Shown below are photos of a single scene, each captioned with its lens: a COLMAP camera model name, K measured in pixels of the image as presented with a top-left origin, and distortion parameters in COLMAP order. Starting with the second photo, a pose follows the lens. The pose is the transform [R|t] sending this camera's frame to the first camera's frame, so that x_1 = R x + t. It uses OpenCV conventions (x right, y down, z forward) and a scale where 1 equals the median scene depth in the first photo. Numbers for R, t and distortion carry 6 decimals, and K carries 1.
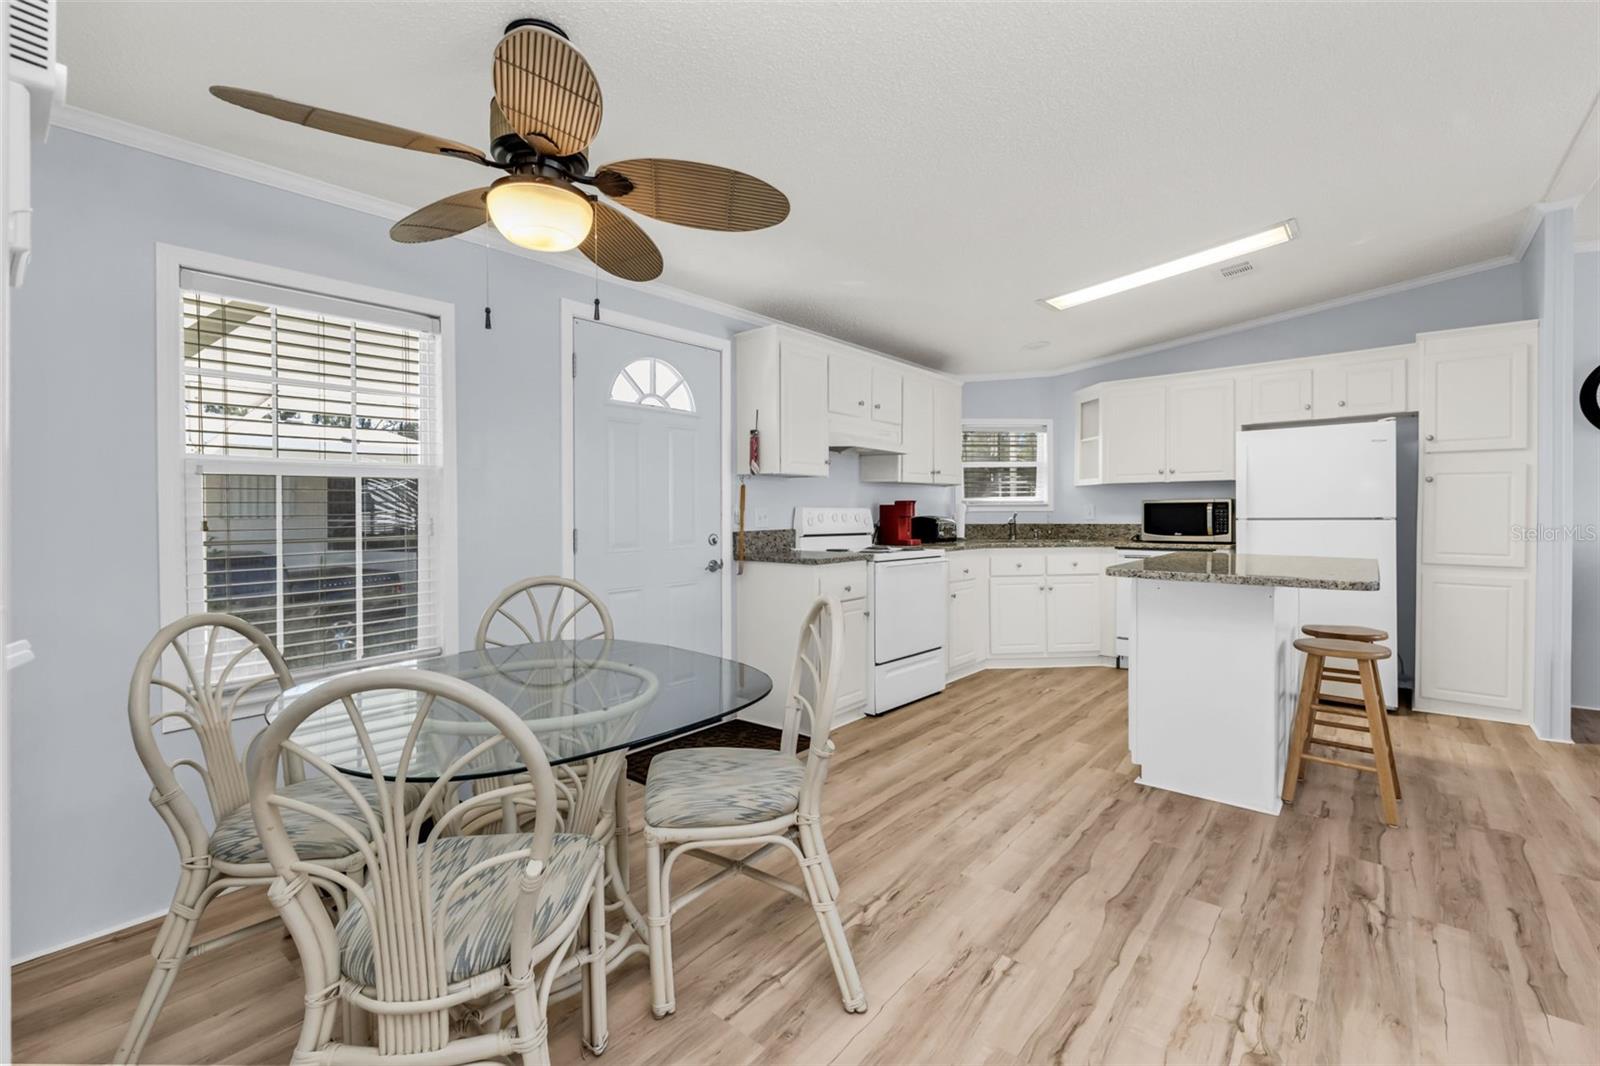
lens RADIAL K [[712.2, 0, 773.7], [0, 712.2, 518.7], [0, 0, 1]] dist [0.002361, 0.000431]
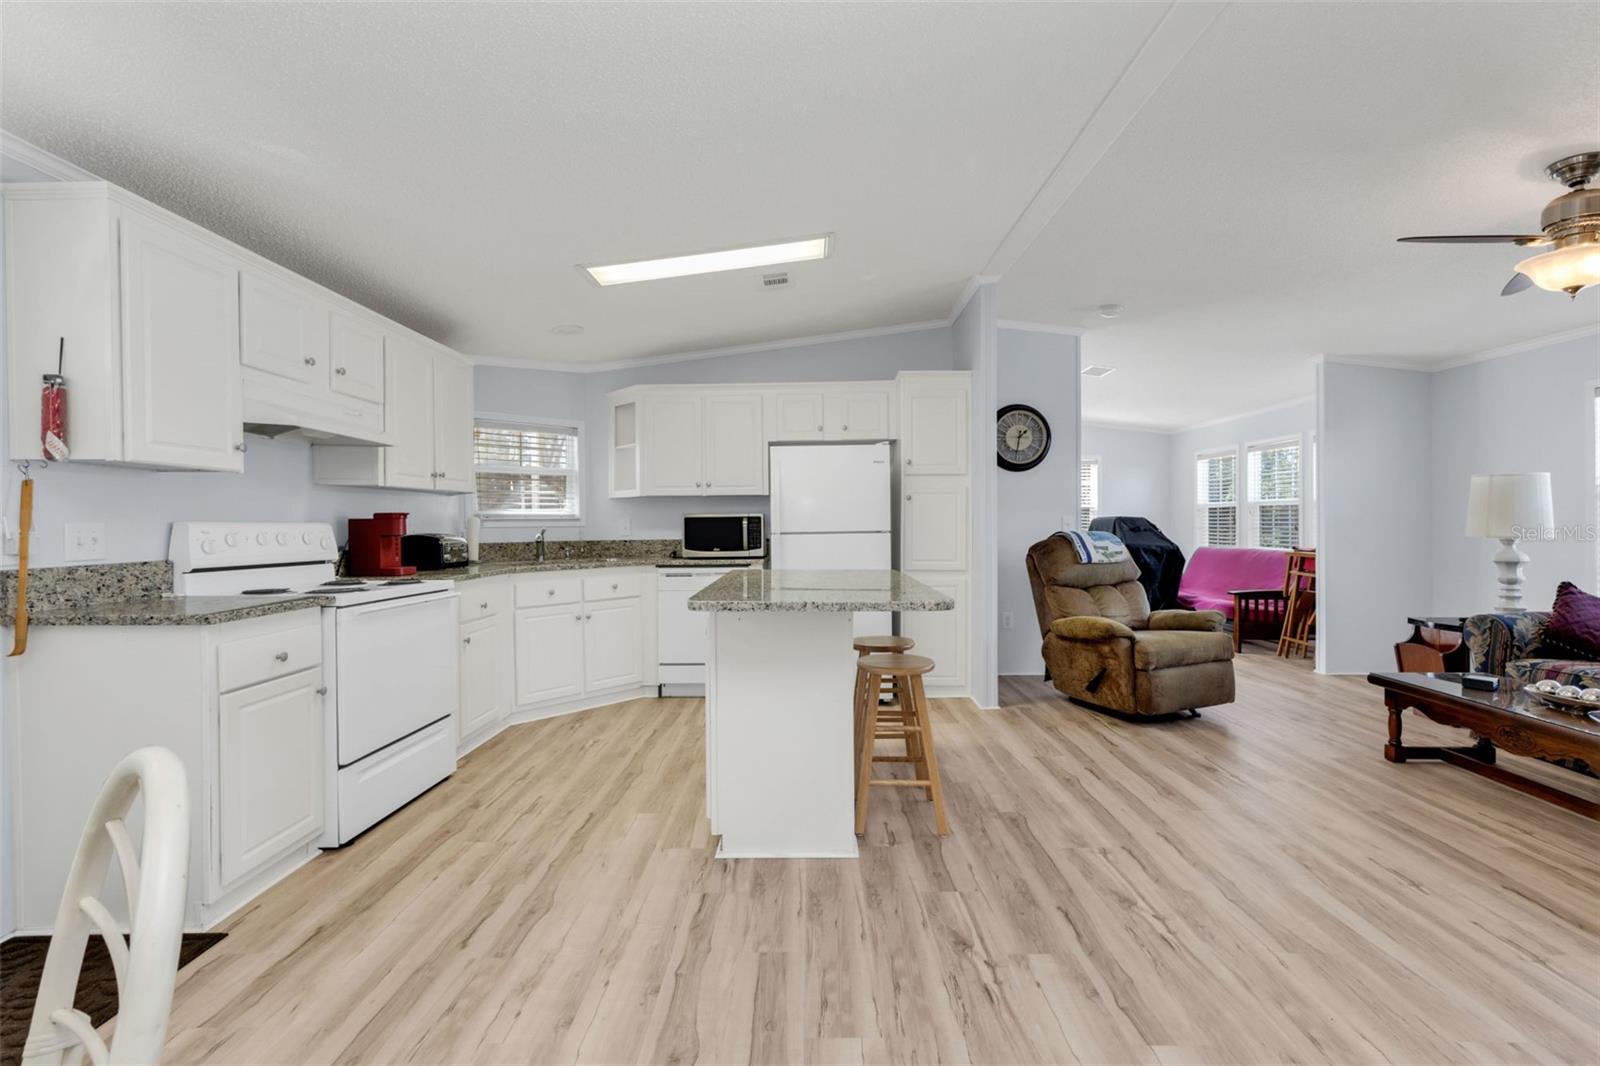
lens RADIAL K [[712.8, 0, 818.0], [0, 712.8, 529.6], [0, 0, 1]] dist [0.012753, -0.000311]
pose [[0.752869, -0.008399, 0.658117, 0.041714], [0.011489, 0.999934, -0.000382, -0.004095], [-0.658071, 0.007849, 0.752915, 0.215627]]
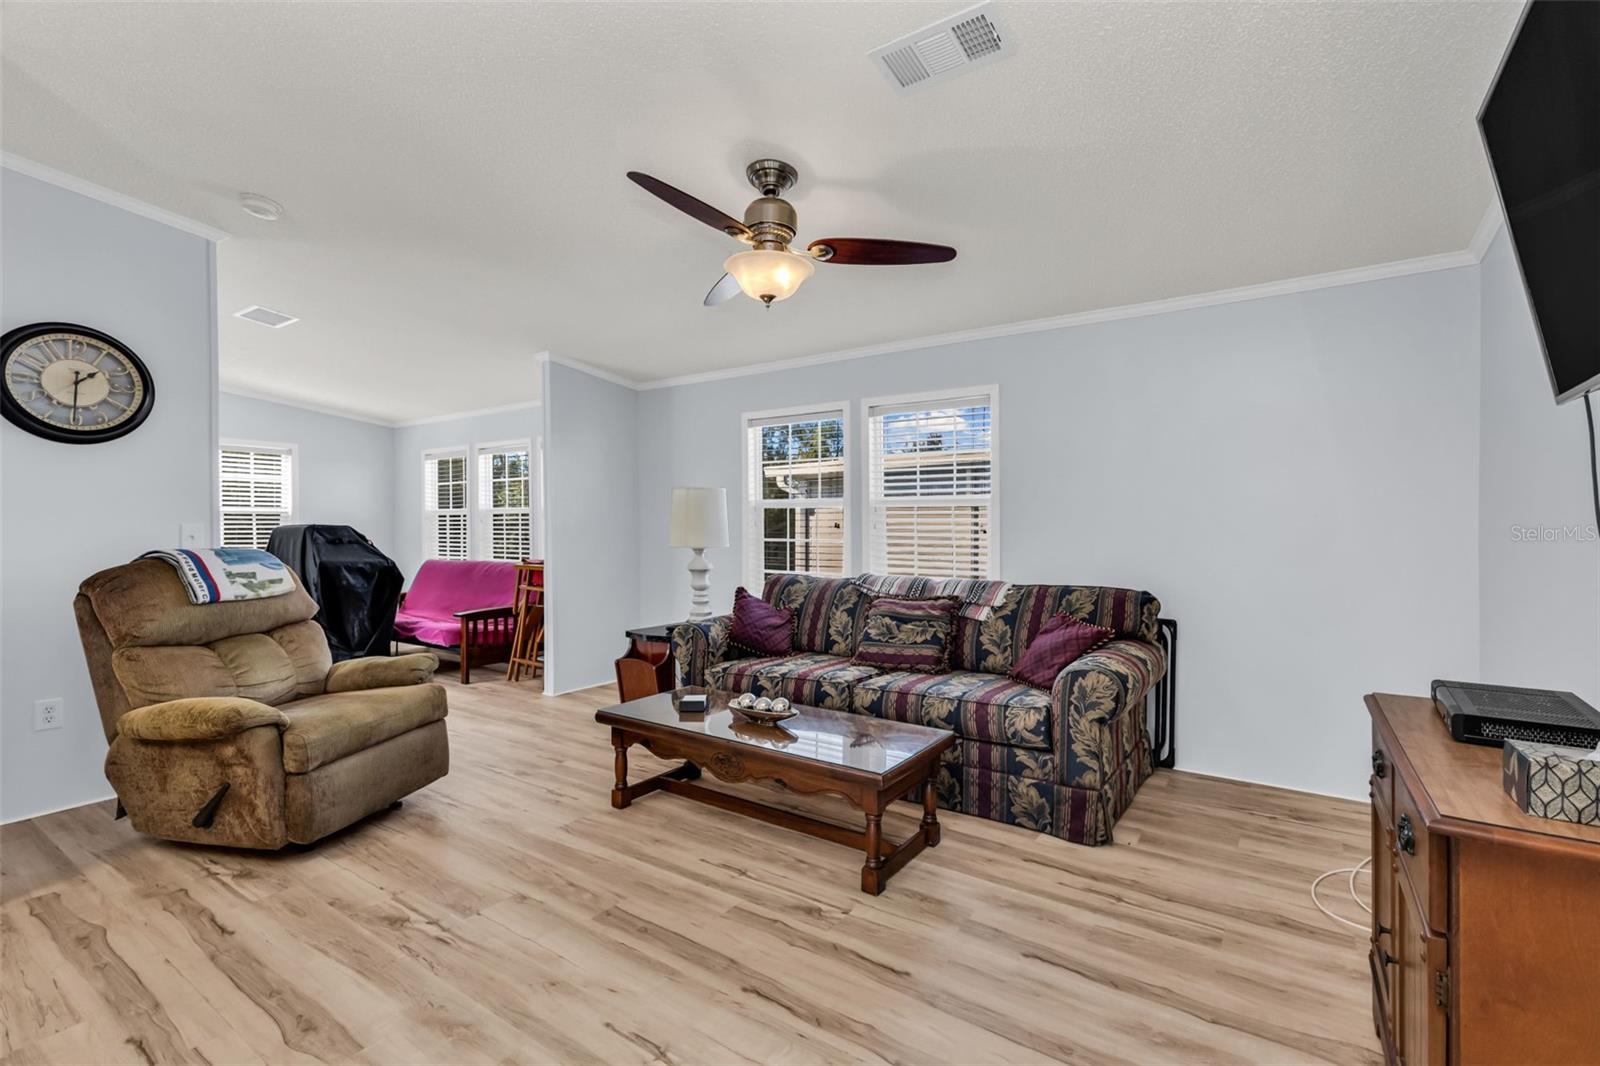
lens RADIAL K [[701.3, 0, 825.1], [0, 701.3, 528.9], [0, 0, 1]] dist [-0.000111, 0.000155]
pose [[-0.132665, -0.000450, 0.991161, 0.356716], [0.014835, 0.999887, 0.002439, -0.009620], [-0.991050, 0.015027, -0.132644, 0.290423]]
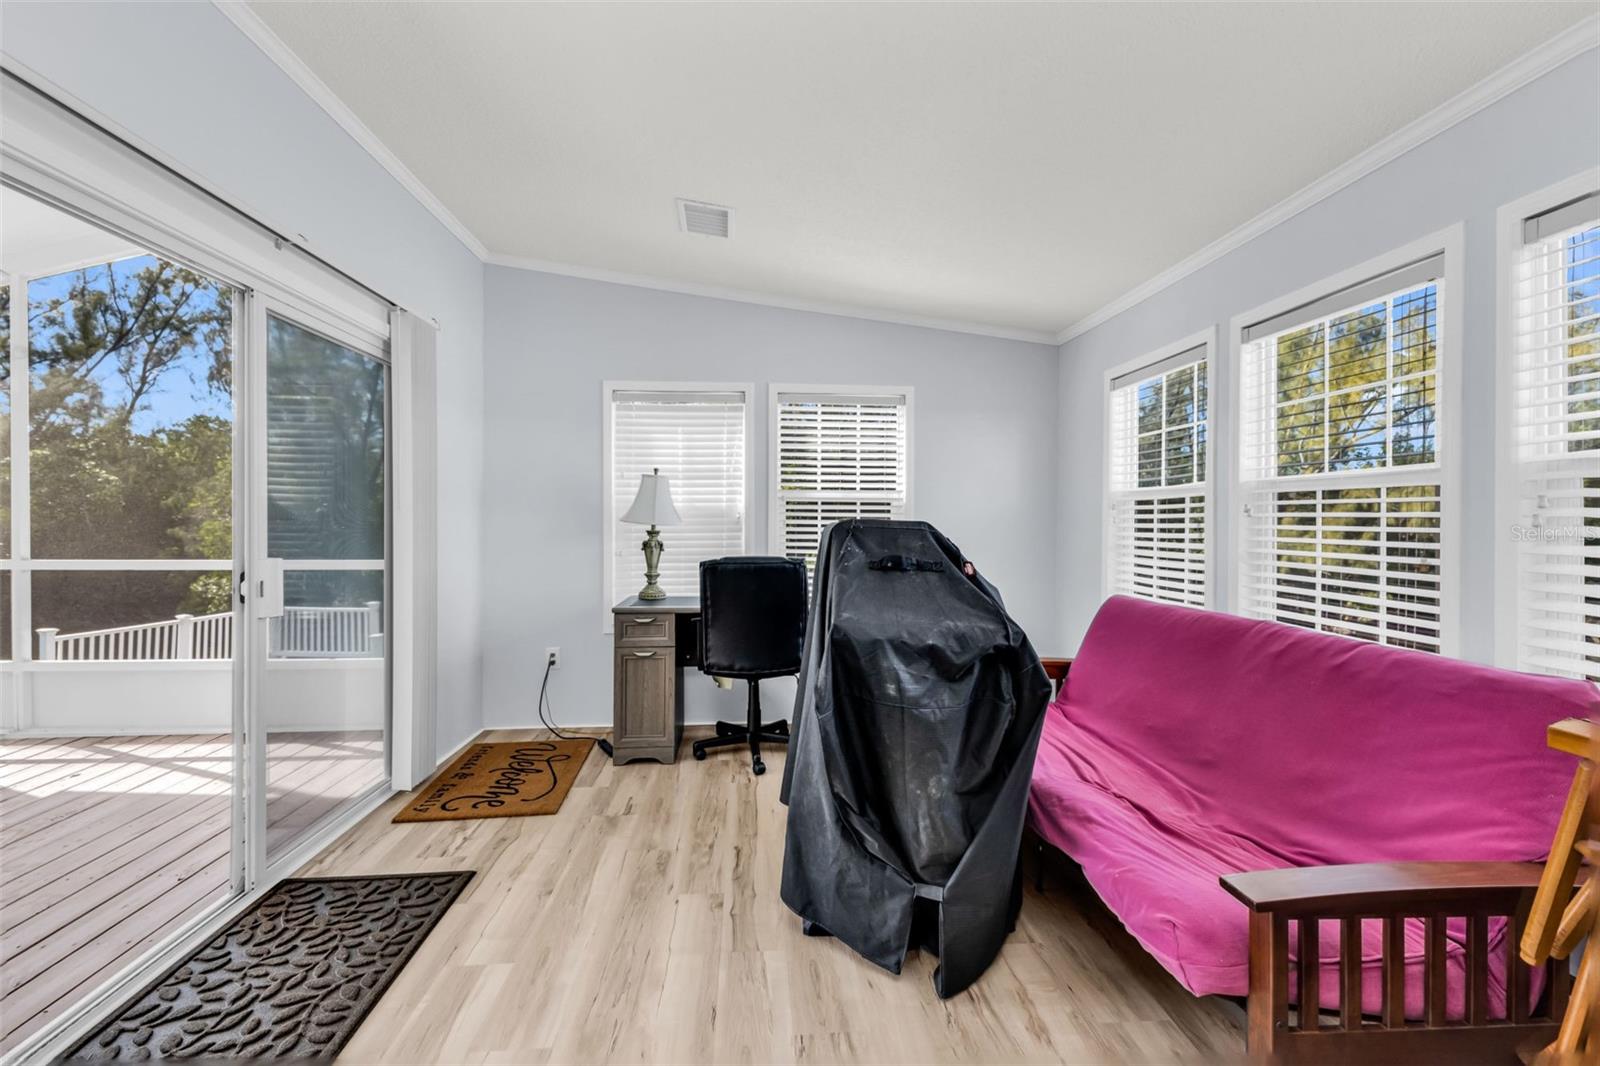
lens RADIAL K [[702.8, 0, 800.0], [0, 702.8, 533.0], [0, 0, 1]] dist [-0.000960, -0.000061]
pose [[0.712211, -0.006919, 0.701931, 1.312140], [0.001740, 0.999966, 0.008091, -0.020117], [-0.701963, -0.004541, 0.712199, 0.687043]]
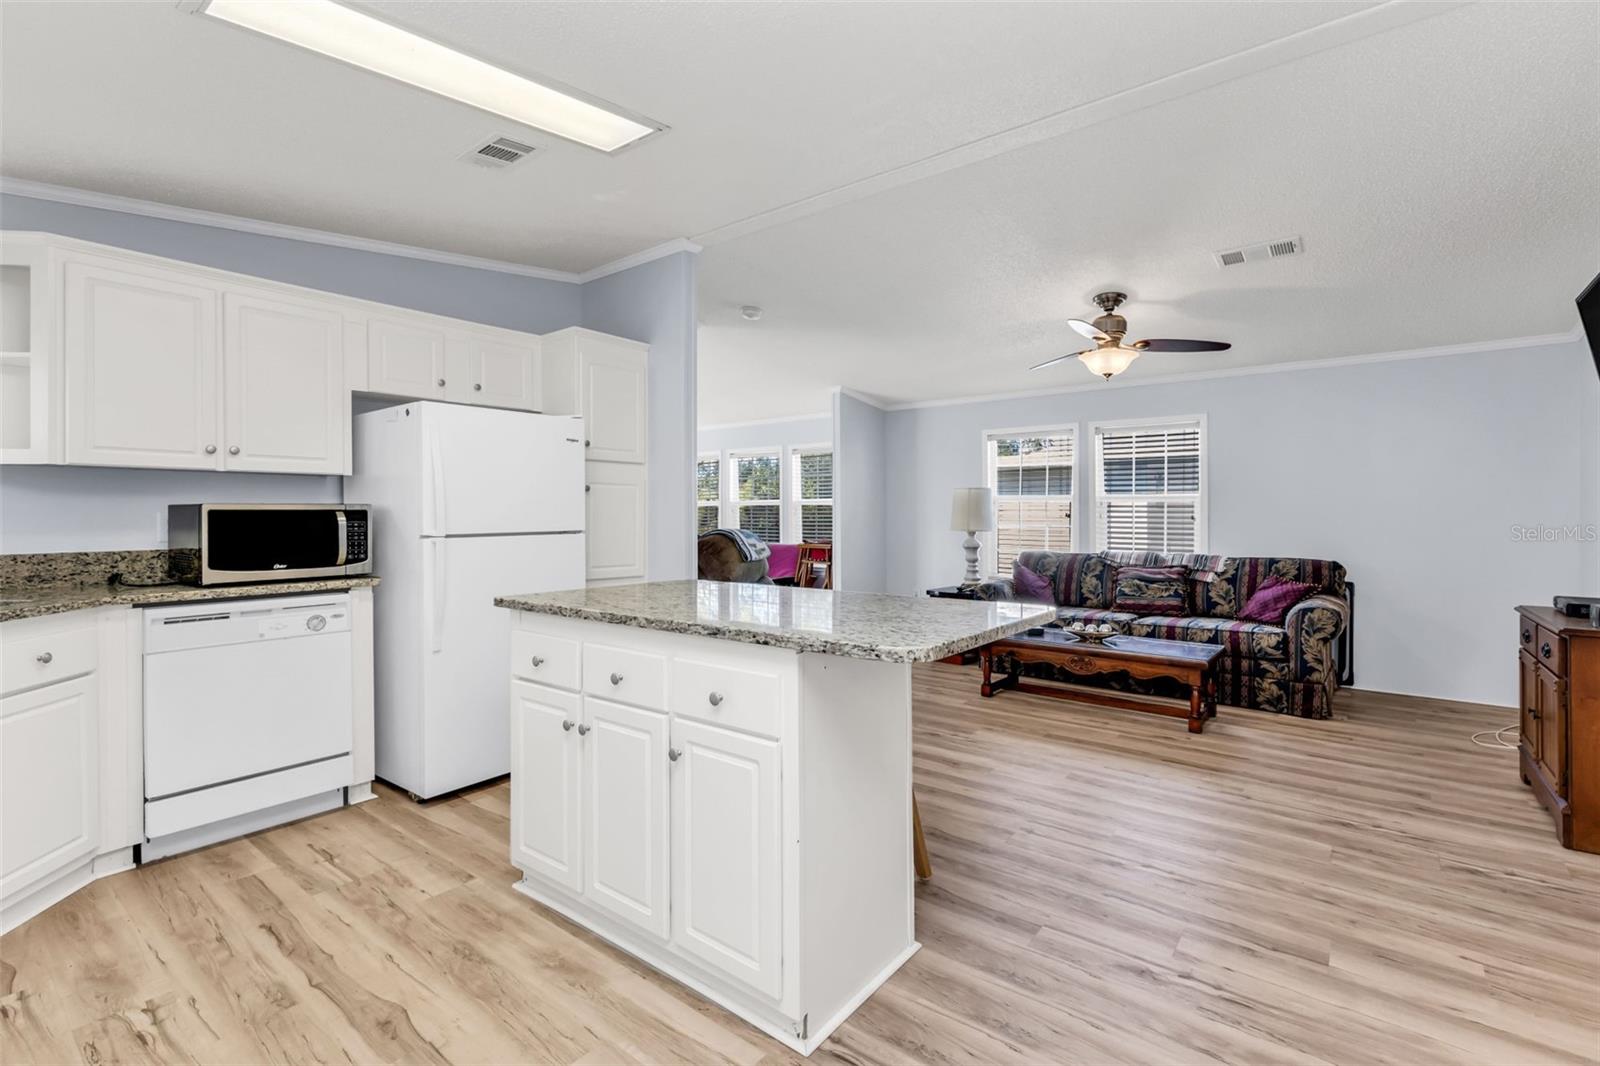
lens RADIAL K [[709.7, 0, 823.5], [0, 709.7, 509.6], [0, 0, 1]] dist [0.001792, 0.000114]
pose [[-0.063986, 0.010664, 0.997894, -0.008259], [0.011353, 0.999886, -0.009957, -0.014422], [-0.997886, 0.010692, -0.064100, 0.728308]]
